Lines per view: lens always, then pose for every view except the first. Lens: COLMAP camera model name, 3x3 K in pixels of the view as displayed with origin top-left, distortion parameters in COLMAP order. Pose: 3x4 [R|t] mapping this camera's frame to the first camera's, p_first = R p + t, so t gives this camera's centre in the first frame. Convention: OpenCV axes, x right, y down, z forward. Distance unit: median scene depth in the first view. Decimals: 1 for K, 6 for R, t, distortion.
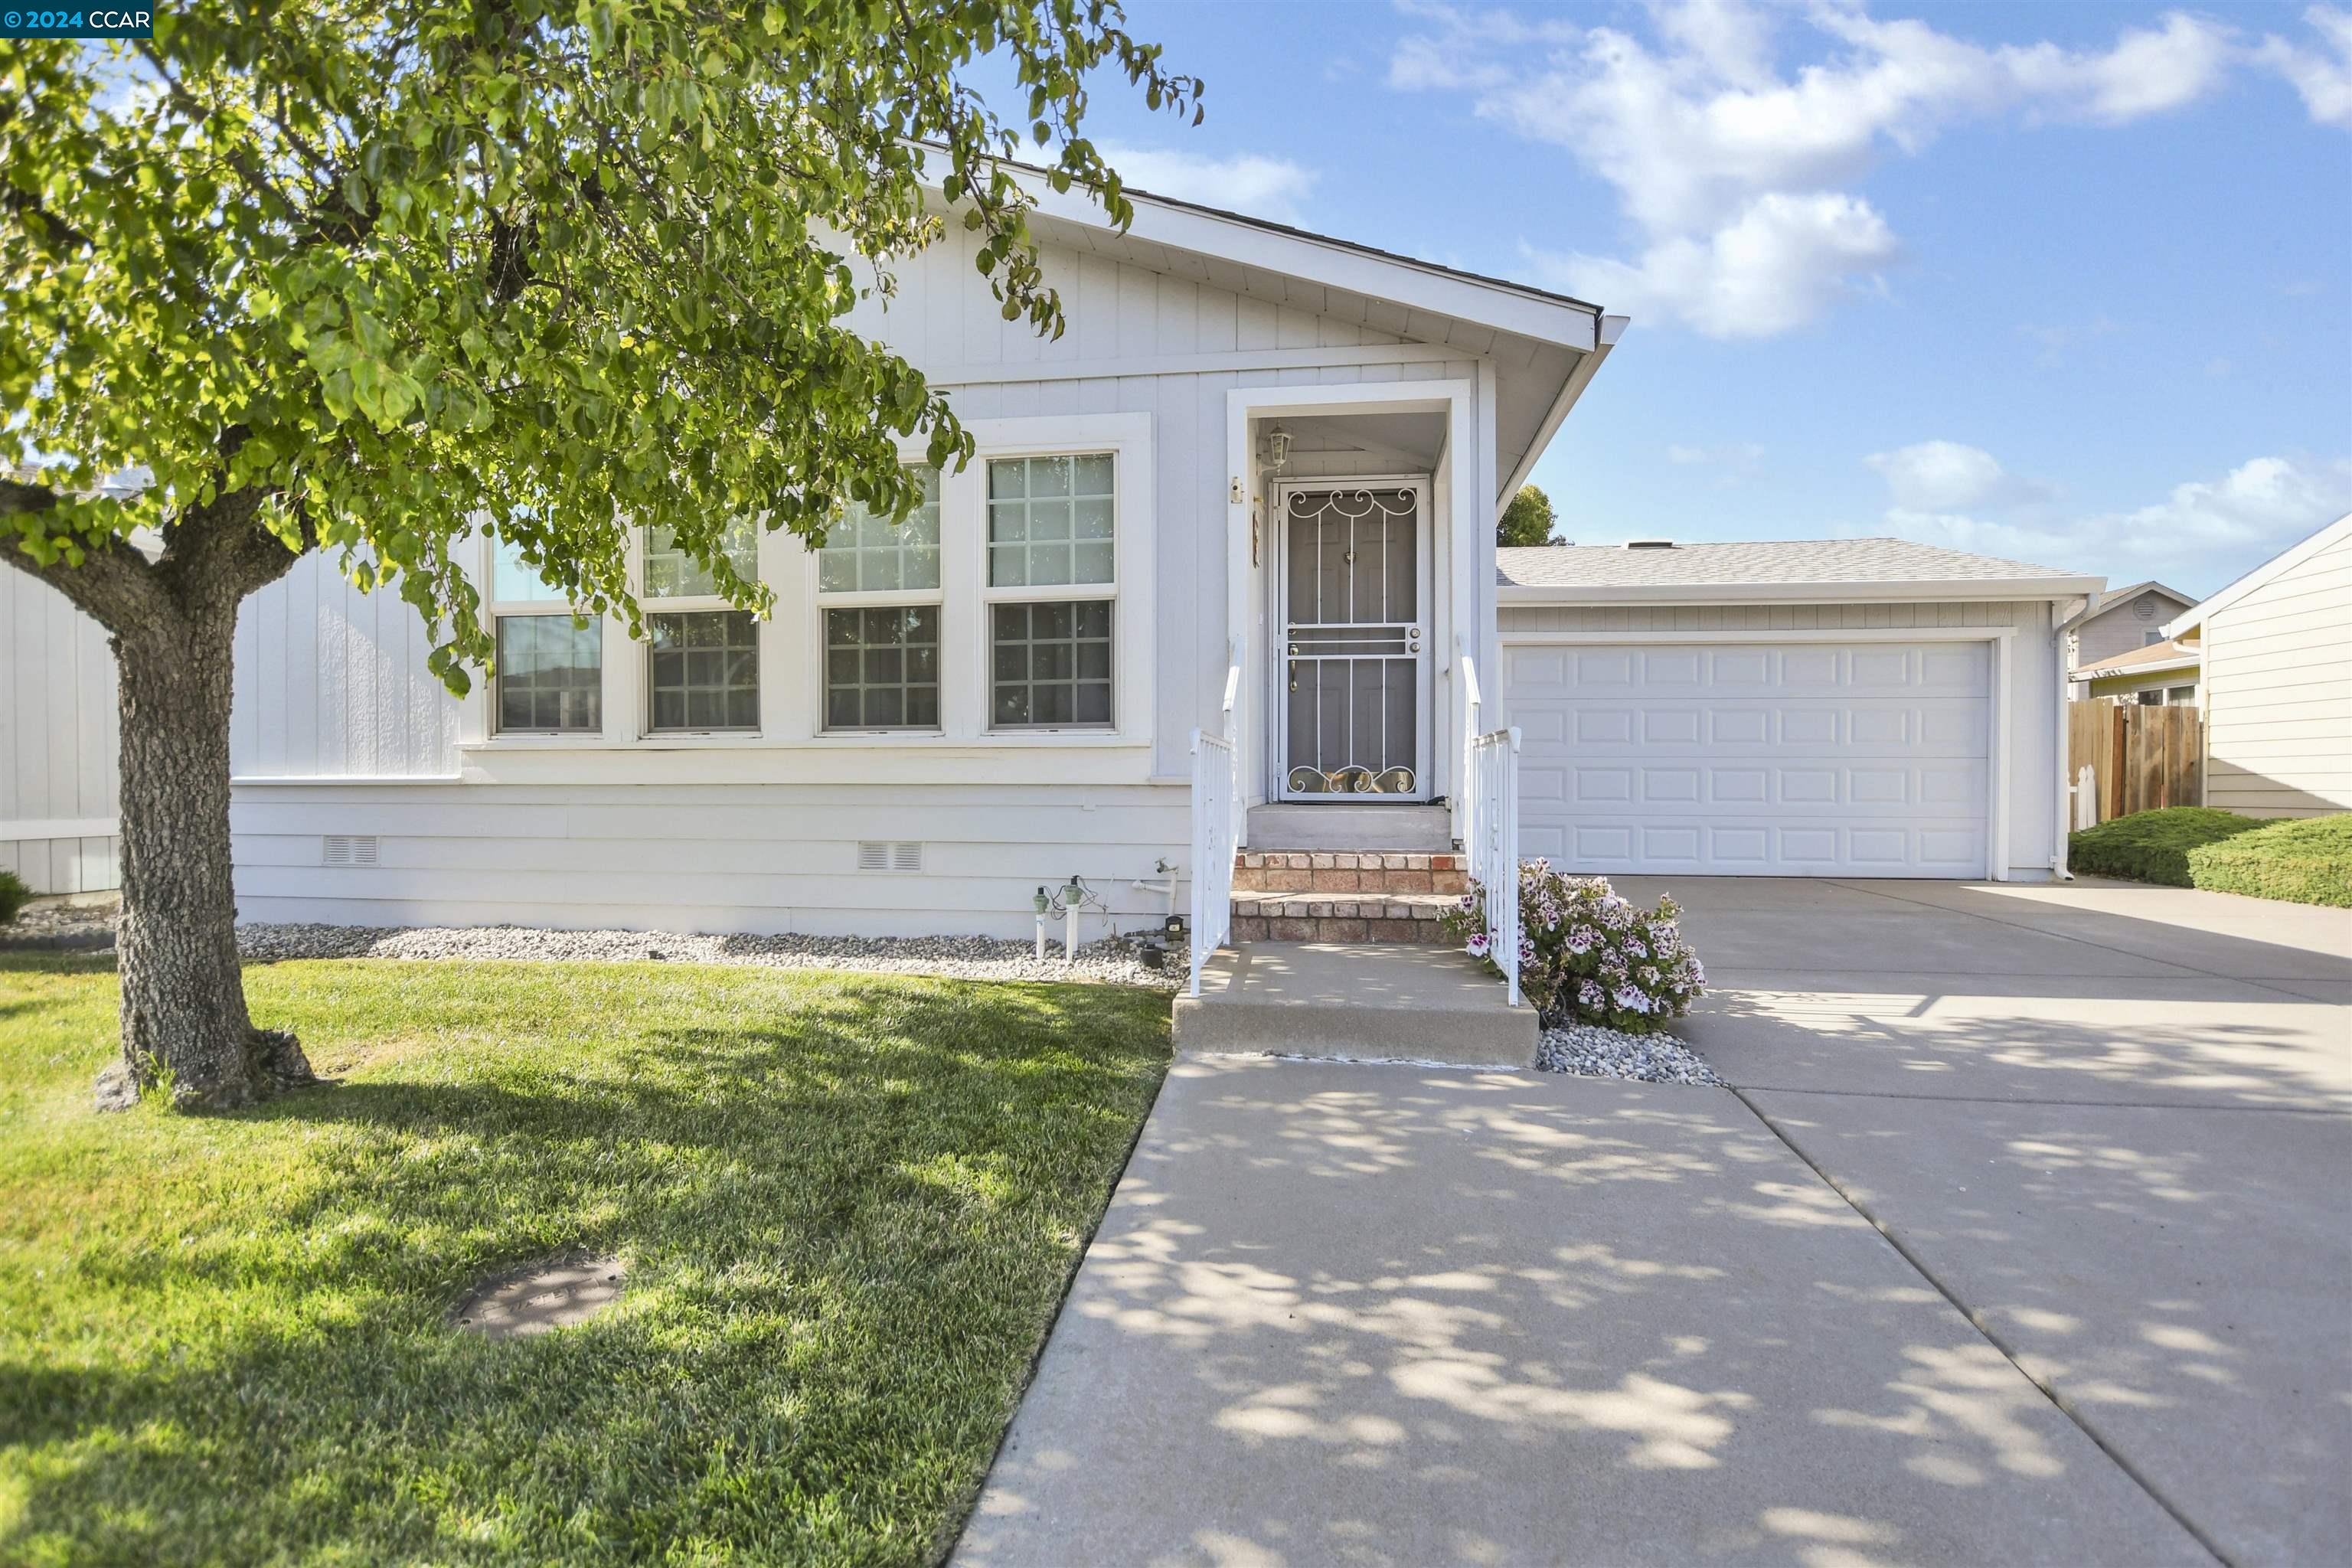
lens RADIAL K [[1095.1, 0, 1170.0], [0, 1095.1, 797.2], [0, 0, 1]] dist [-0.026652, 0.000949]
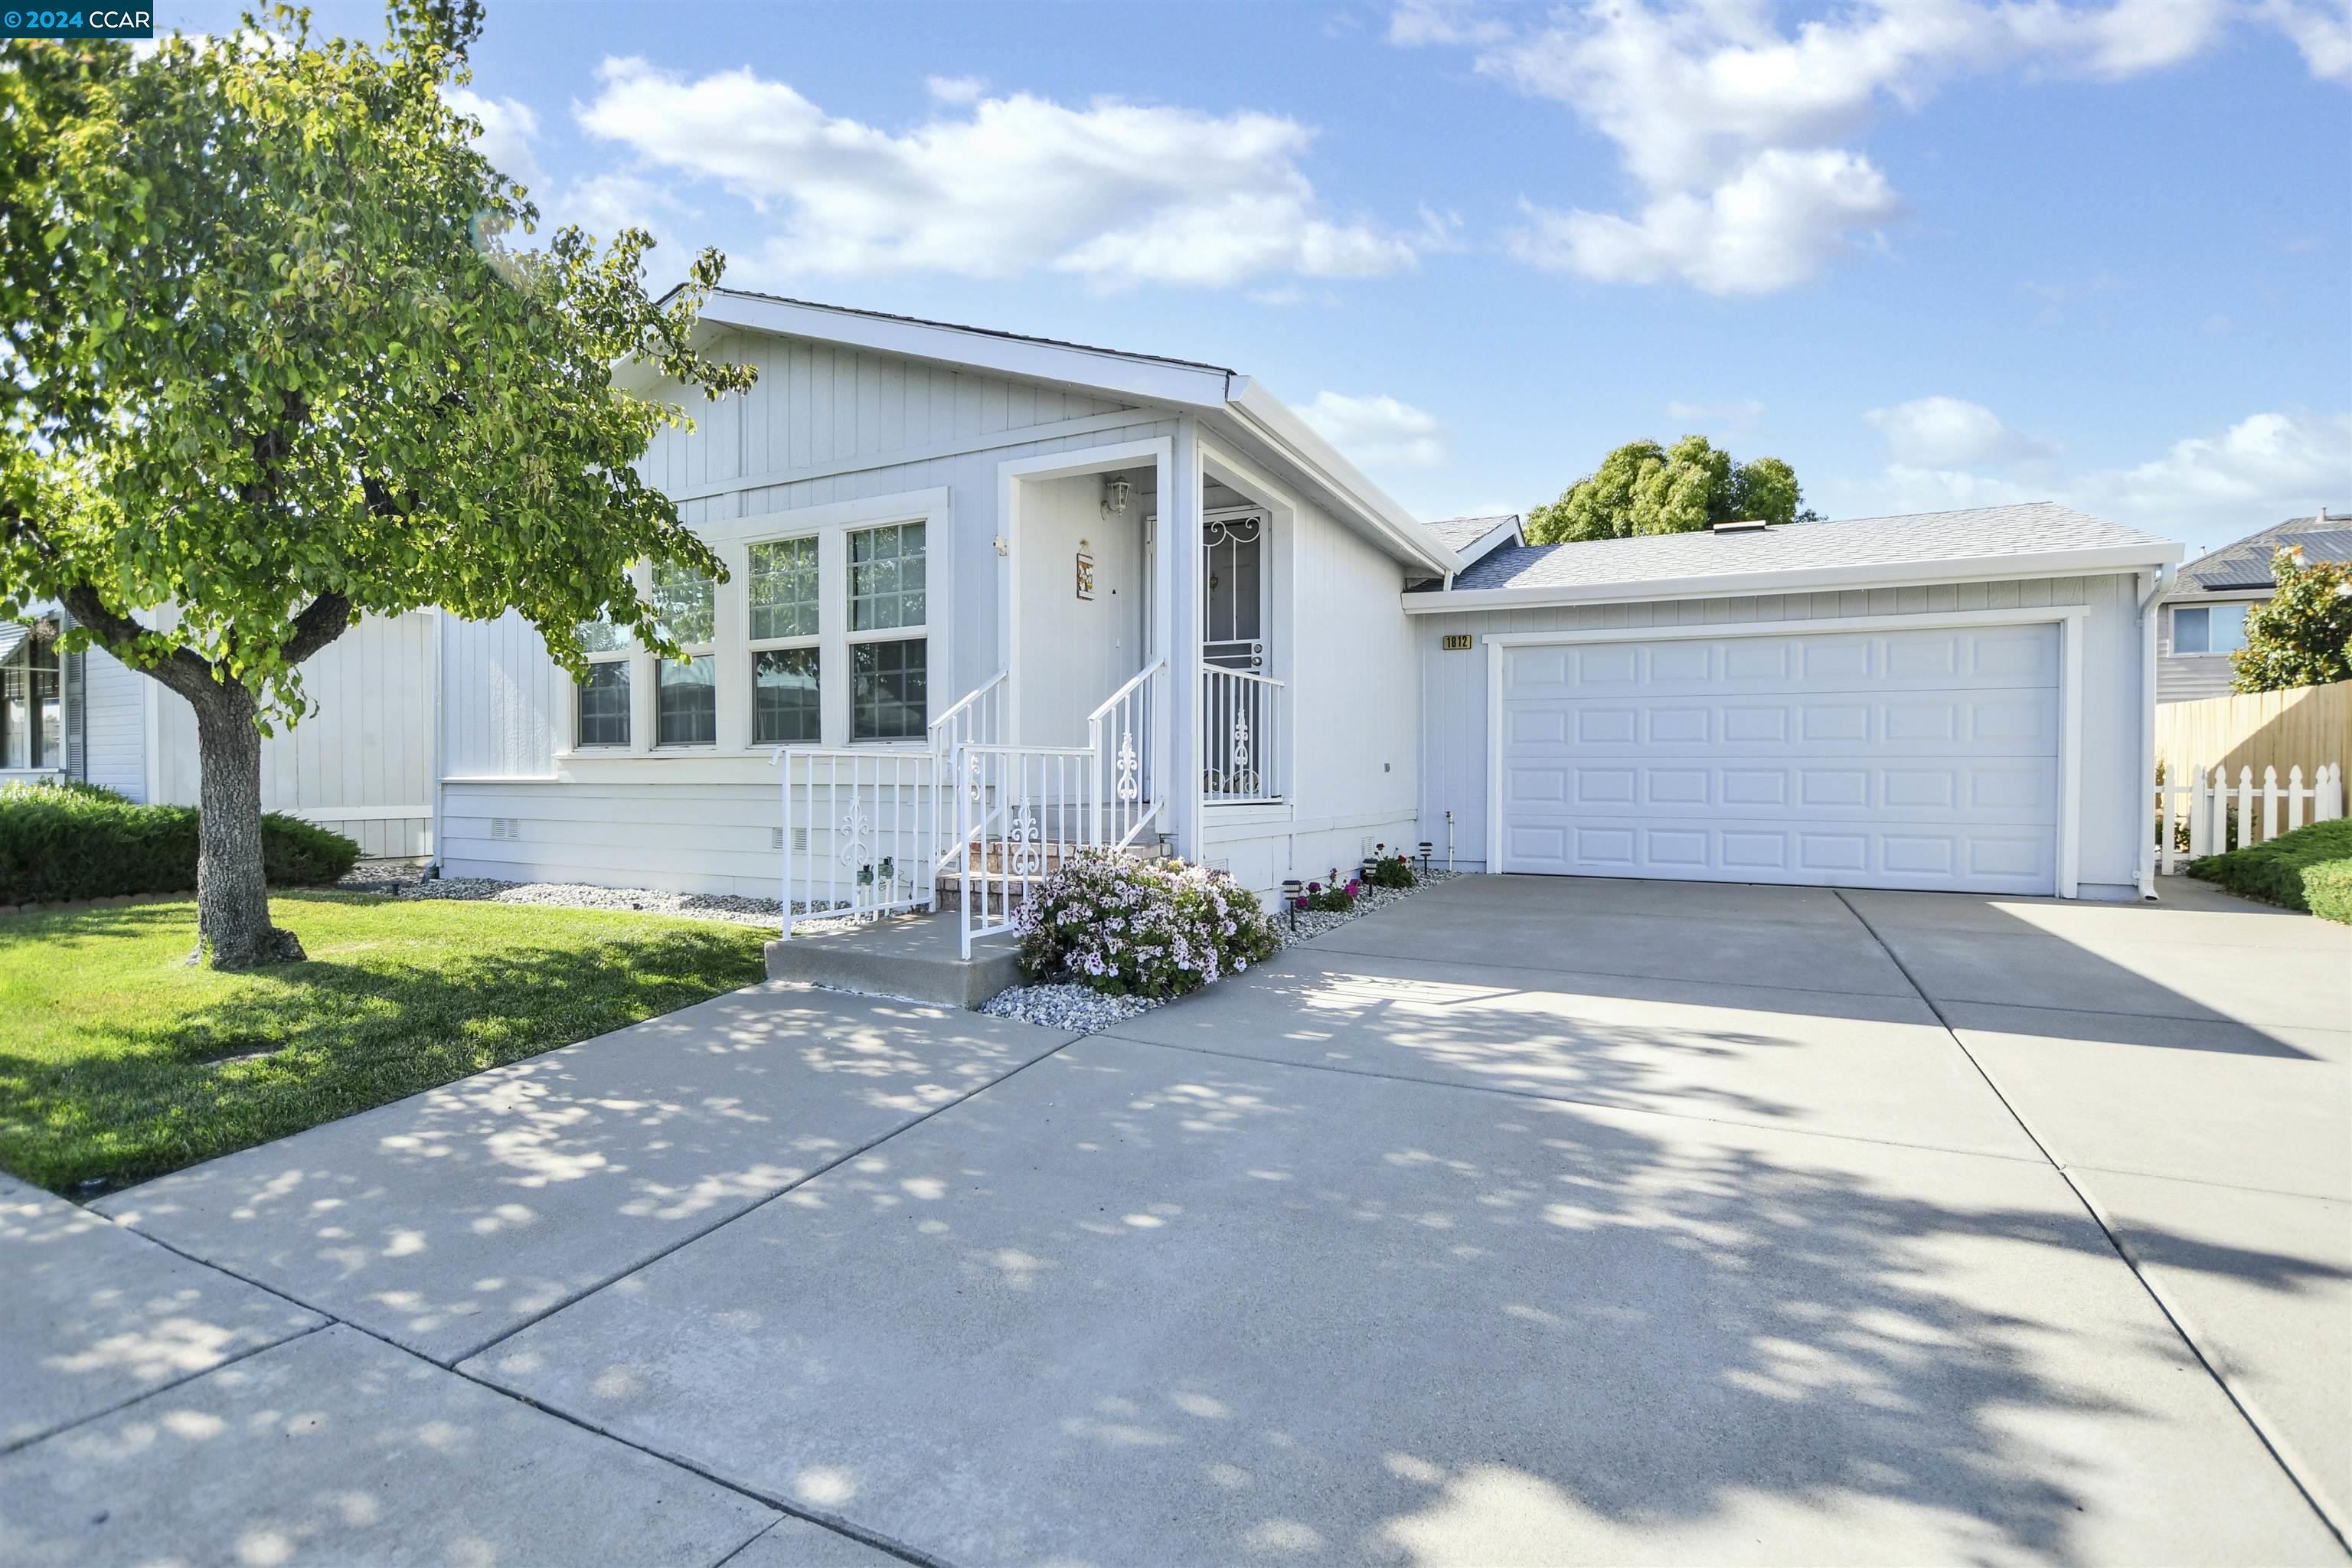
lens RADIAL K [[1095.1, 0, 1170.0], [0, 1095.1, 797.2], [0, 0, 1]] dist [-0.026652, 0.000949]
pose [[0.944971, 0.006975, -0.327081, 1.078989], [-0.006012, 0.999974, 0.003956, -0.007991], [0.327100, -0.001772, 0.944988, -0.159729]]
